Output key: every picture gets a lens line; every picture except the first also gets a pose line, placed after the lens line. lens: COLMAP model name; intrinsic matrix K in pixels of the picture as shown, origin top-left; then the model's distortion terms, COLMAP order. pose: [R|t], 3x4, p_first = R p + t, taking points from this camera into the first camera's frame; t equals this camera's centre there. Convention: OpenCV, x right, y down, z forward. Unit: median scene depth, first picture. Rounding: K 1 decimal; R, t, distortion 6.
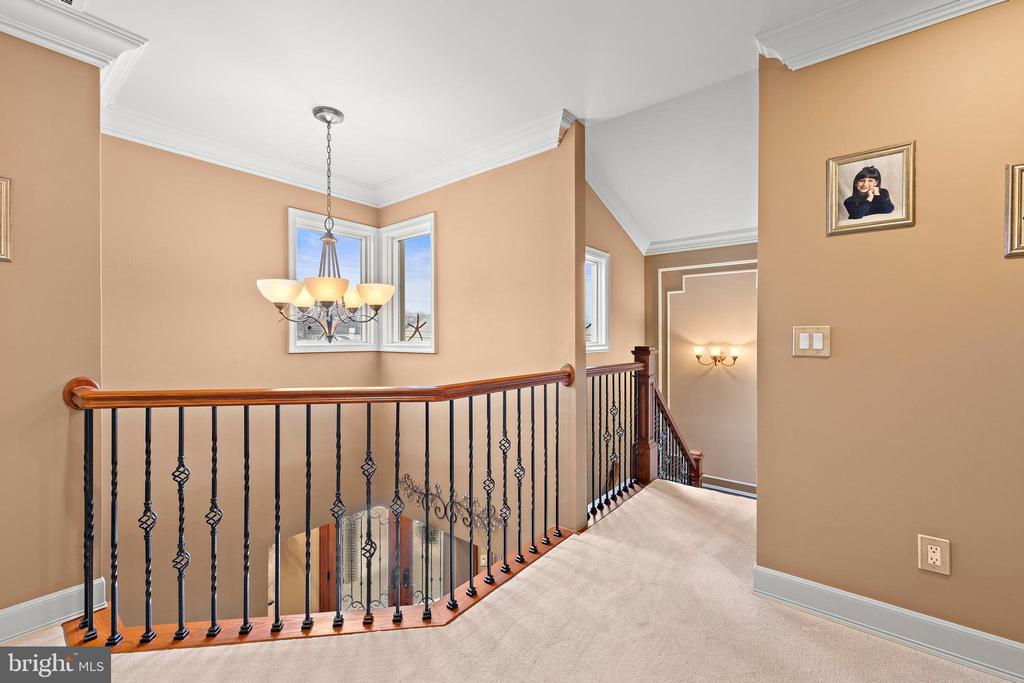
lens RADIAL K [[416.4, 0, 508.5], [0, 416.4, 337.2], [0, 0, 1]] dist [0.000353, -0.000039]
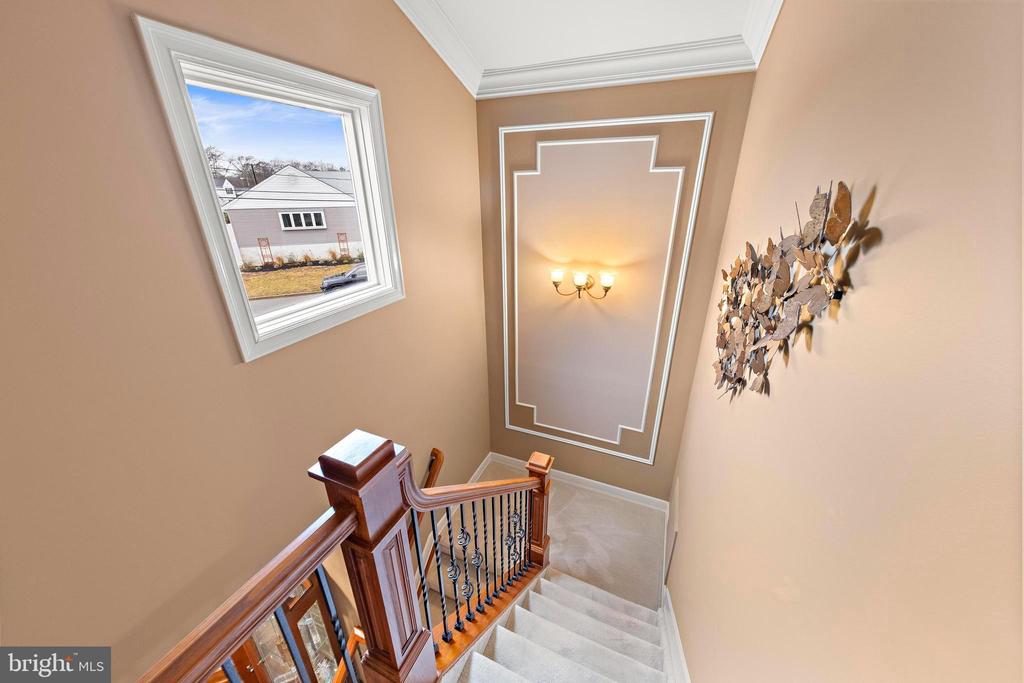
lens RADIAL K [[363.3, 0, 515.9], [0, 363.3, 337.0], [0, 0, 1]] dist [0.001501, 0.000091]
pose [[0.960922, -0.109246, 0.254352, 0.234491], [0.005923, 0.926736, 0.375665, -0.088493], [-0.276757, -0.359478, 0.891168, 0.466438]]
